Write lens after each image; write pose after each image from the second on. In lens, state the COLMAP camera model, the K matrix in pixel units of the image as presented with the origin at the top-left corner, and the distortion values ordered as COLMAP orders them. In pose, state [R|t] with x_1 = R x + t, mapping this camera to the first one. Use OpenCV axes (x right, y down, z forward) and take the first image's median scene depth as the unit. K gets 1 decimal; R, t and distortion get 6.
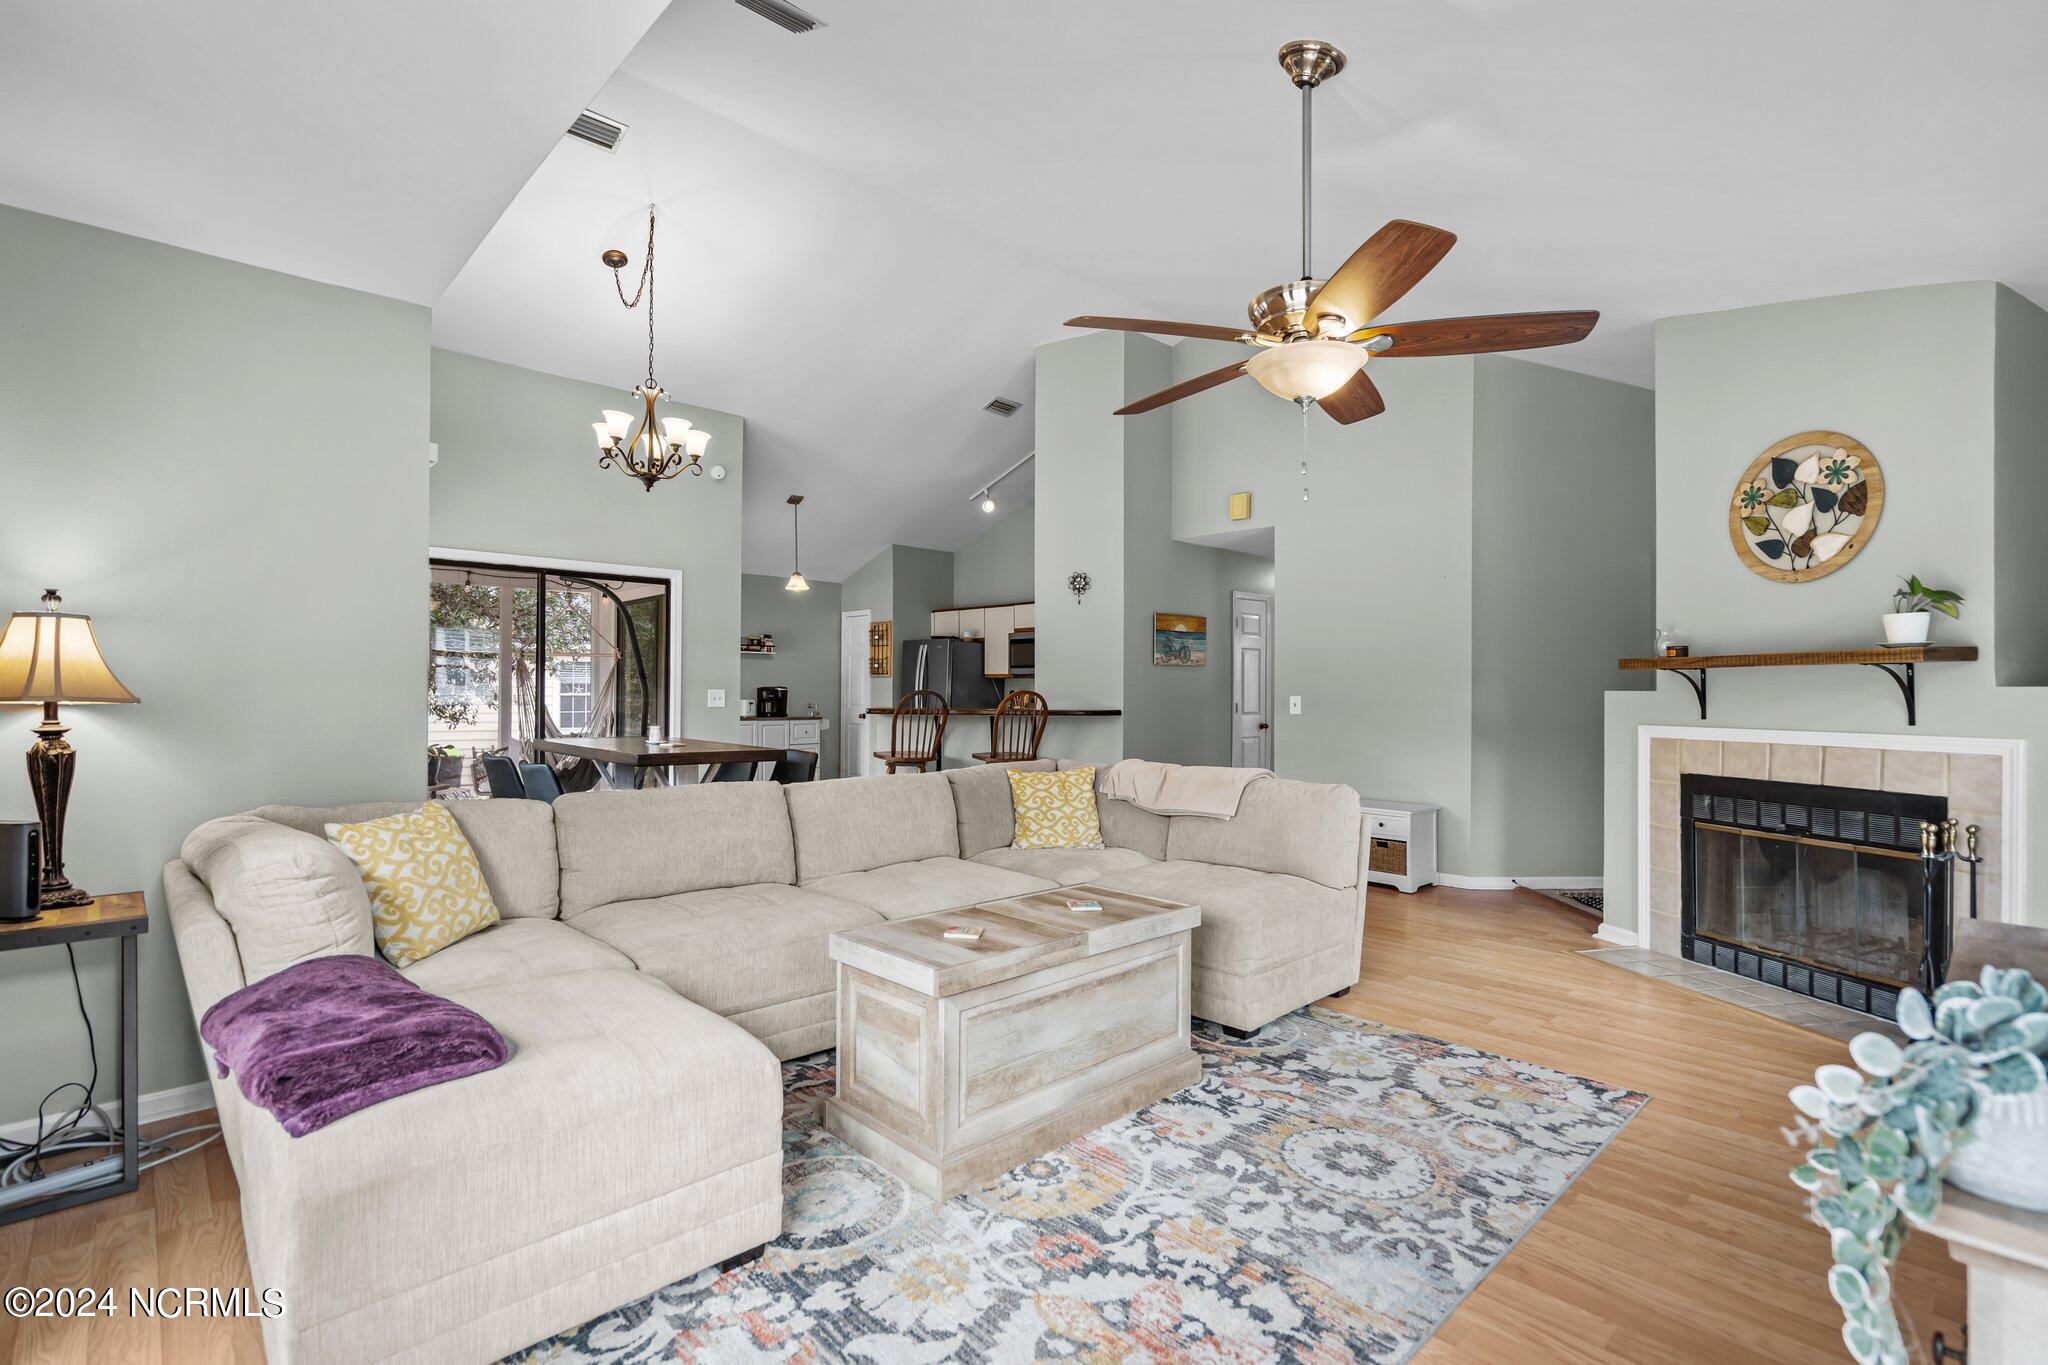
lens RADIAL K [[937.8, 0, 1024.0], [0, 937.8, 682.5], [0, 0, 1]] dist [-0.032197, 0.000234]
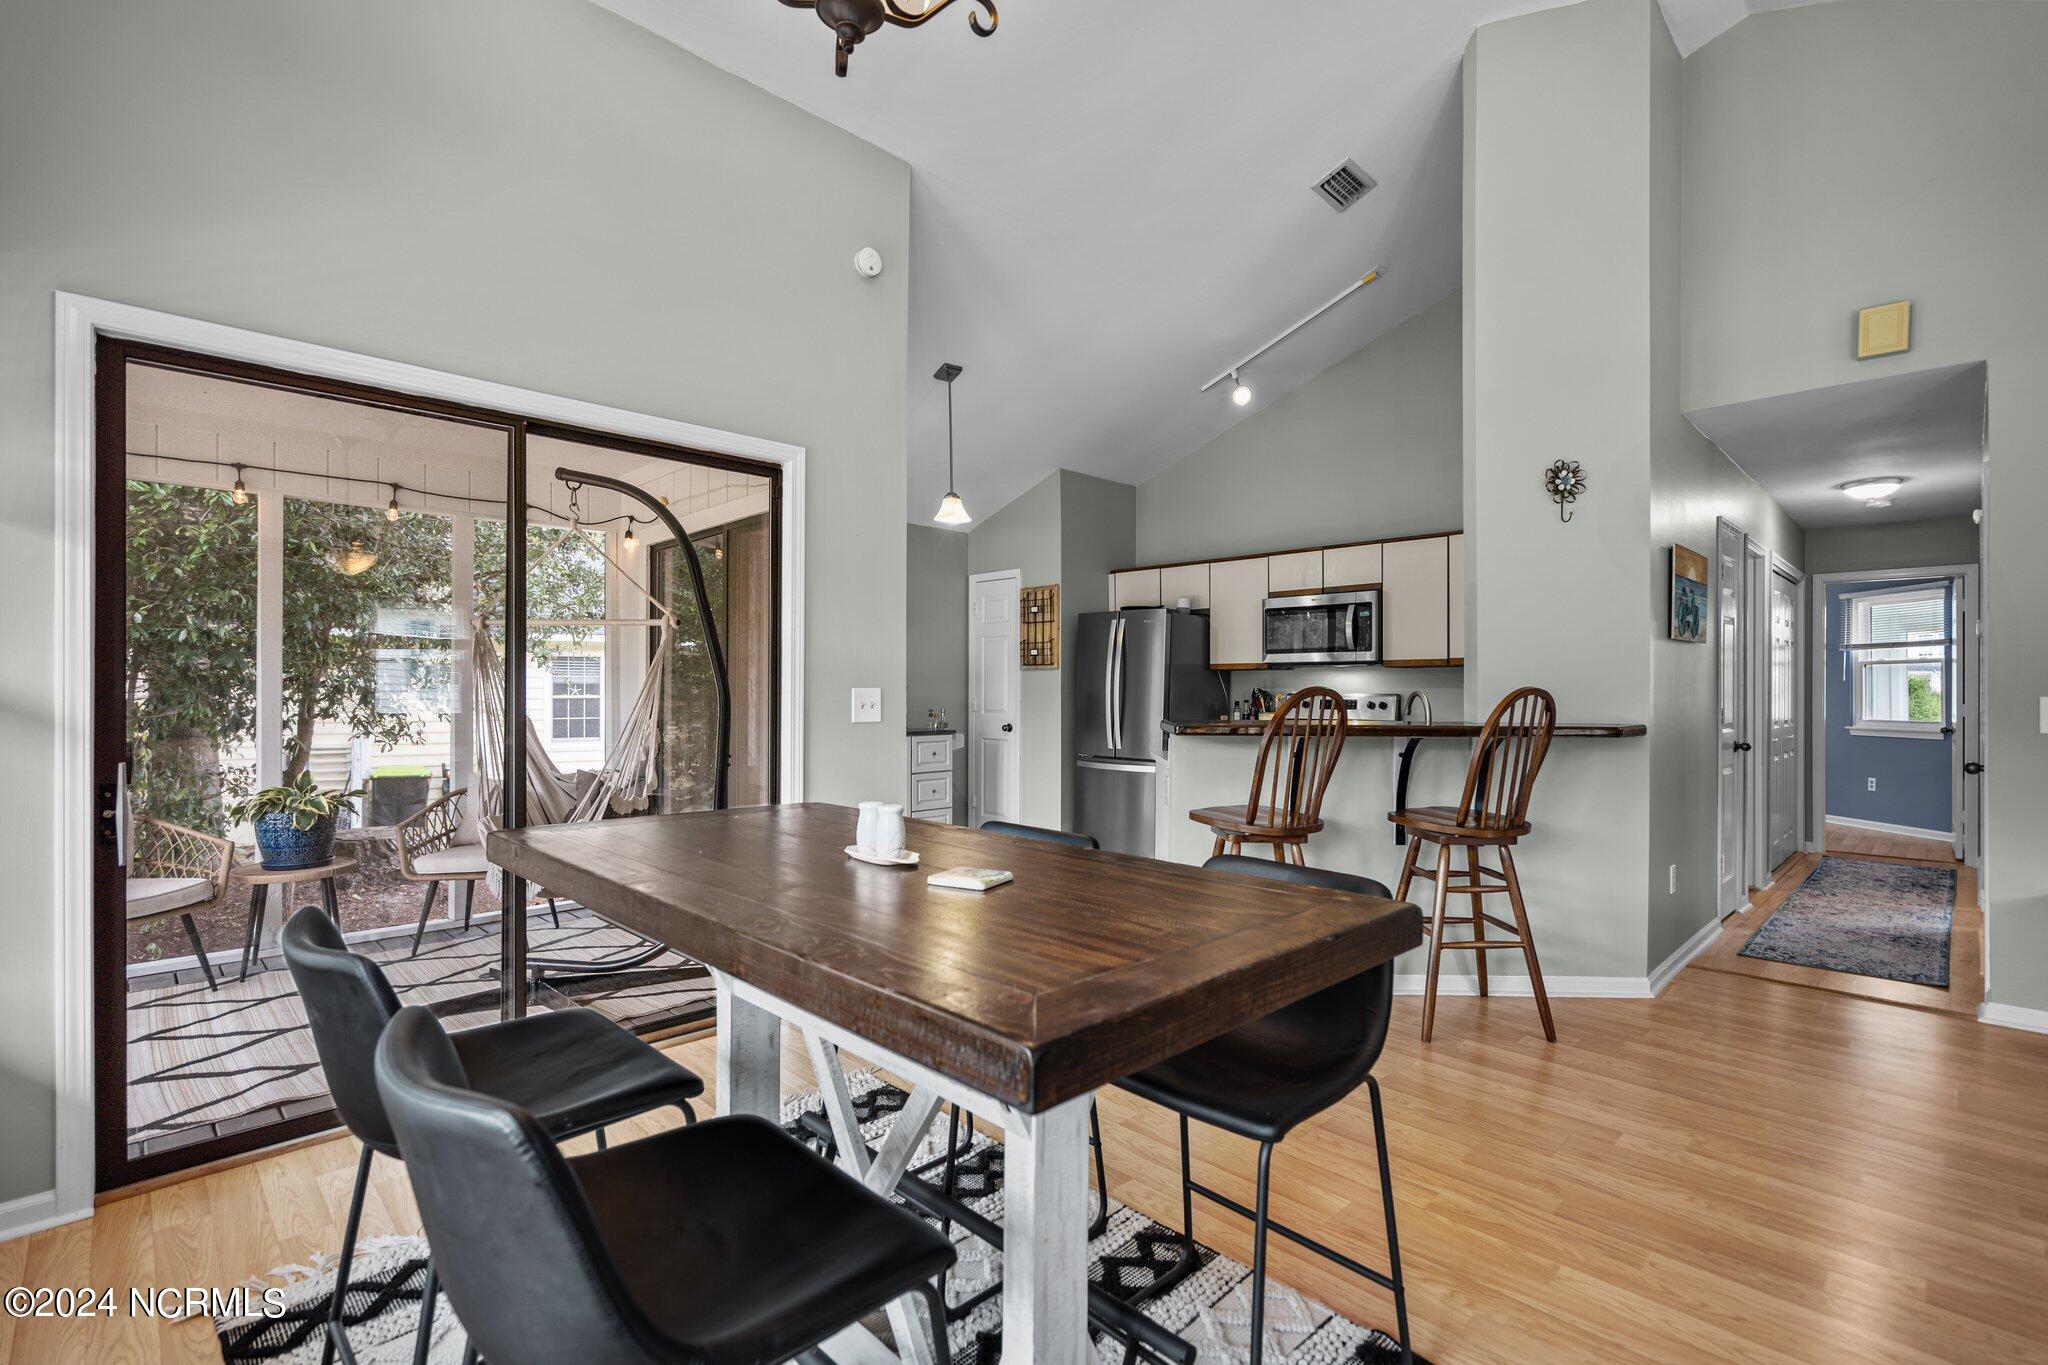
lens RADIAL K [[937.8, 0, 1024.0], [0, 937.8, 682.5], [0, 0, 1]] dist [-0.032197, 0.000234]
pose [[0.999936, -0.003615, 0.010744, -0.178192], [0.003620, 0.999993, -0.000425, 0.003731], [-0.010742, 0.000464, 0.999942, 0.350054]]
